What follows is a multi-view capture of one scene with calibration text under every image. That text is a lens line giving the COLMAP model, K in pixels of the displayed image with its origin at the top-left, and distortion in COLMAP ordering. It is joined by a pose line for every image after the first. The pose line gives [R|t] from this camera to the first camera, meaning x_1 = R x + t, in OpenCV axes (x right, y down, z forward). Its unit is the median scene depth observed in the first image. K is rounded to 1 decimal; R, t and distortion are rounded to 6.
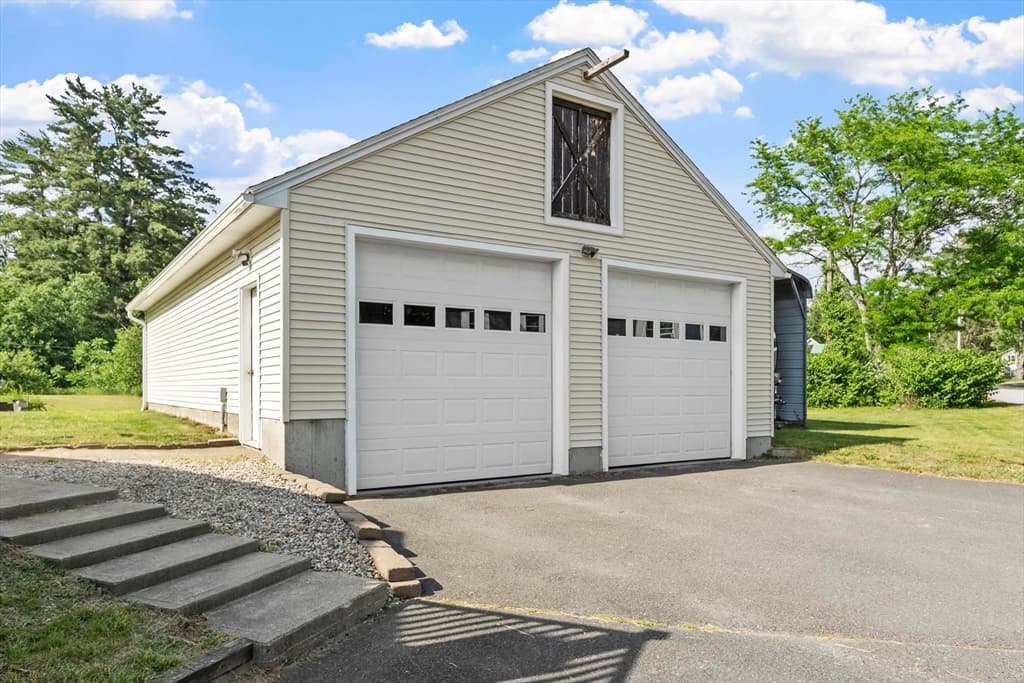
lens RADIAL K [[696.4, 0, 510.1], [0, 696.4, 371.5], [0, 0, 1]] dist [-0.002718, -0.001761]
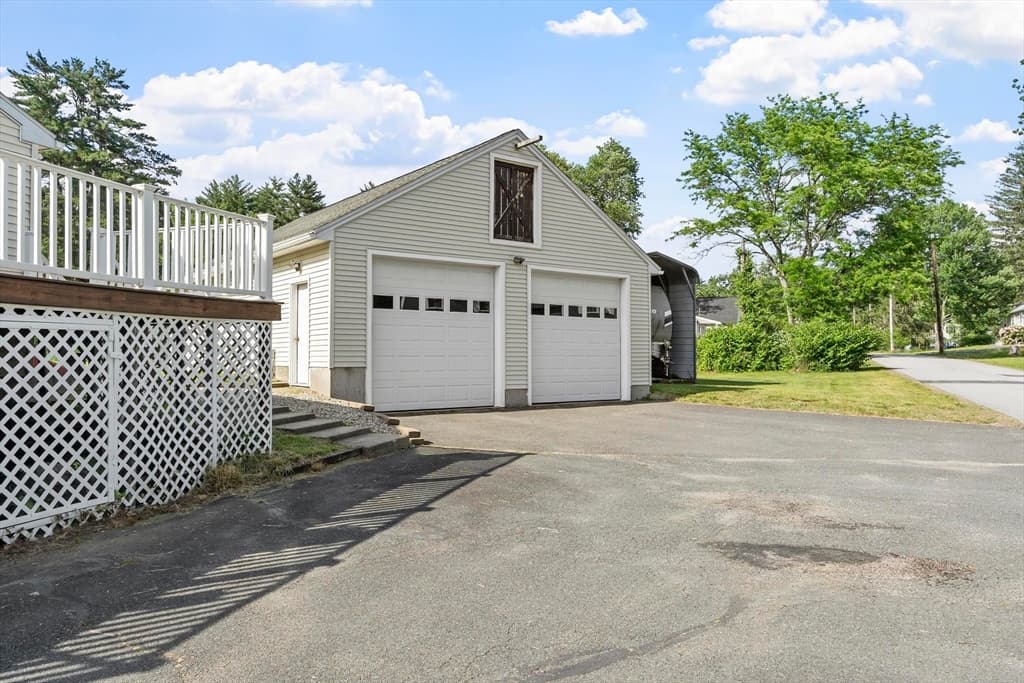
lens RADIAL K [[717.5, 0, 512.0], [0, 717.5, 341.5], [0, 0, 1]] dist [0.000511, 0.002258]
pose [[0.998009, 0.001542, 0.063055, -0.000027], [-0.001527, 0.999999, -0.000283, 0.003259], [-0.063056, 0.000187, 0.998010, -0.305186]]
